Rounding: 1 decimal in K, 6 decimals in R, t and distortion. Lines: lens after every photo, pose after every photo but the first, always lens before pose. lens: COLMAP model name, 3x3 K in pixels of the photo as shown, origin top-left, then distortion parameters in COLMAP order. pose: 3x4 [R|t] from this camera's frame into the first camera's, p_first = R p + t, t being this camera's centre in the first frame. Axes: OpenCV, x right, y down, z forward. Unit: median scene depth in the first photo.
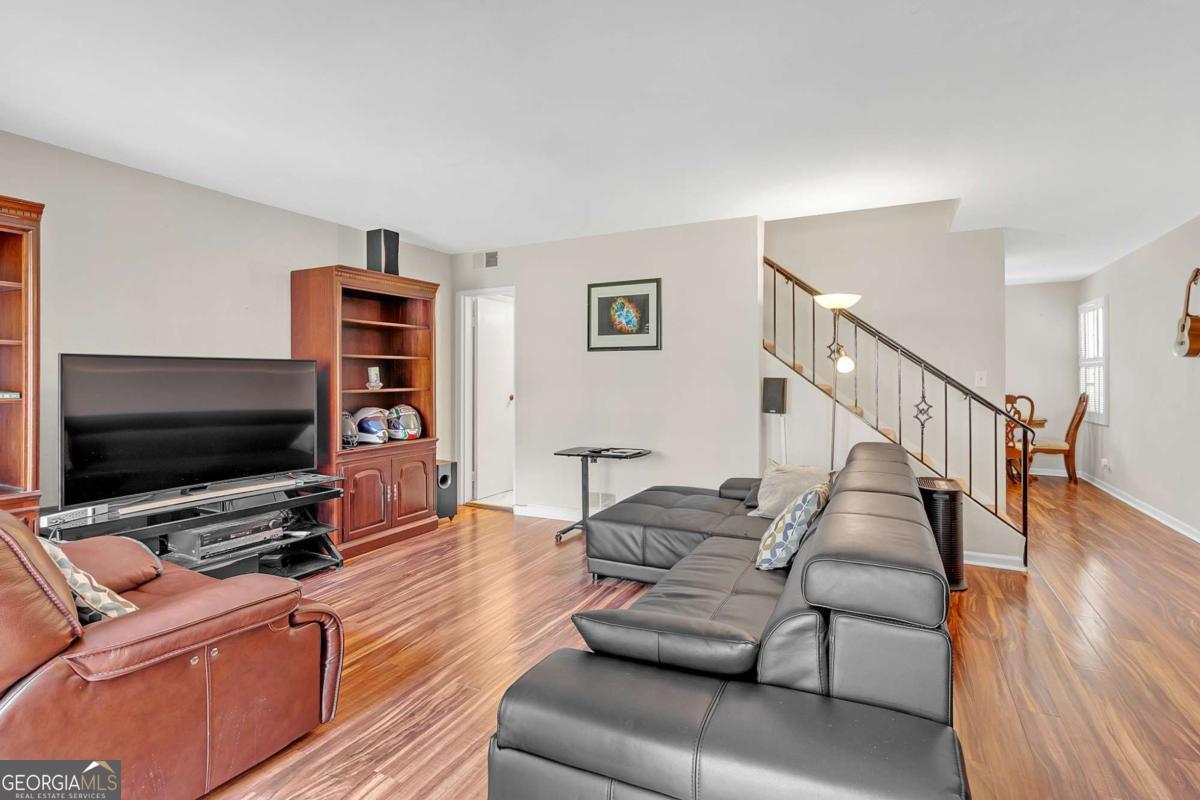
lens RADIAL K [[559.6, 0, 623.5], [0, 559.6, 383.9], [0, 0, 1]] dist [-0.002682, -0.000633]
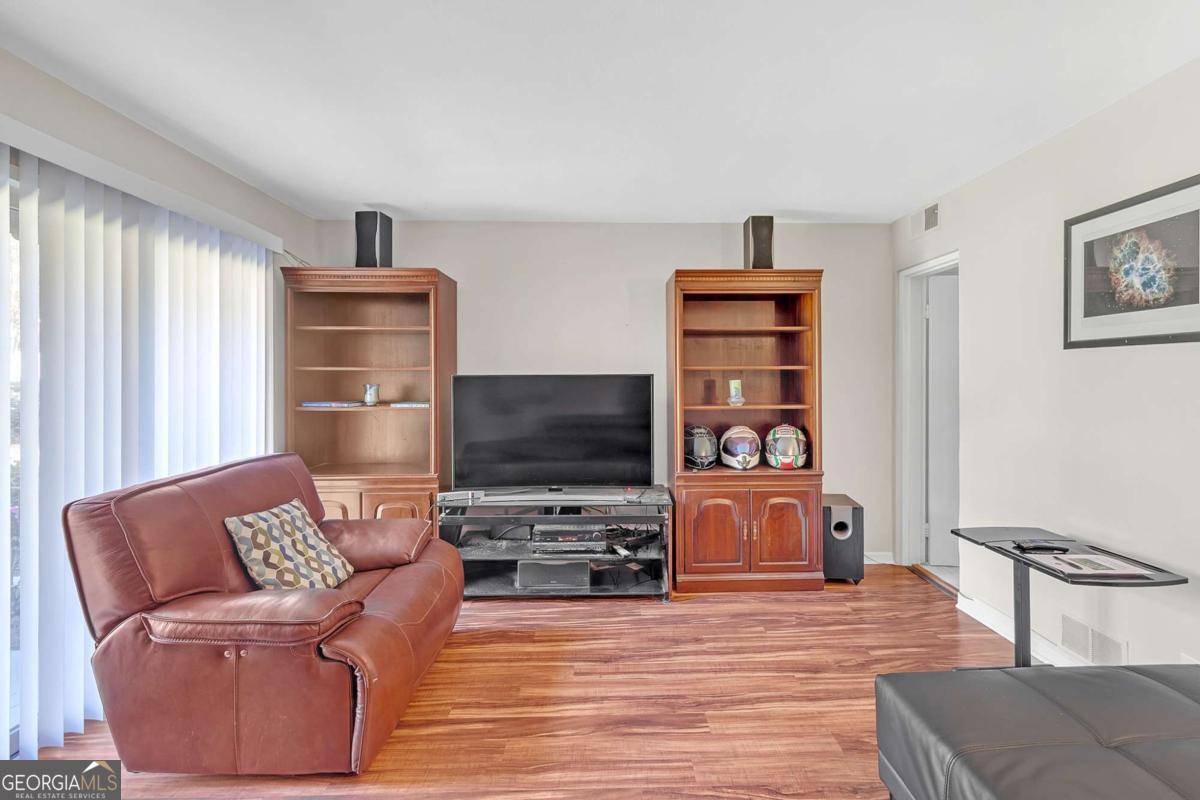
lens RADIAL K [[559.6, 0, 623.5], [0, 559.6, 383.9], [0, 0, 1]] dist [-0.002682, -0.000633]
pose [[0.467033, 0.012607, -0.884150, 0.231277], [-0.009382, 0.999913, 0.009301, -0.029738], [0.884190, 0.003951, 0.467111, 0.438345]]
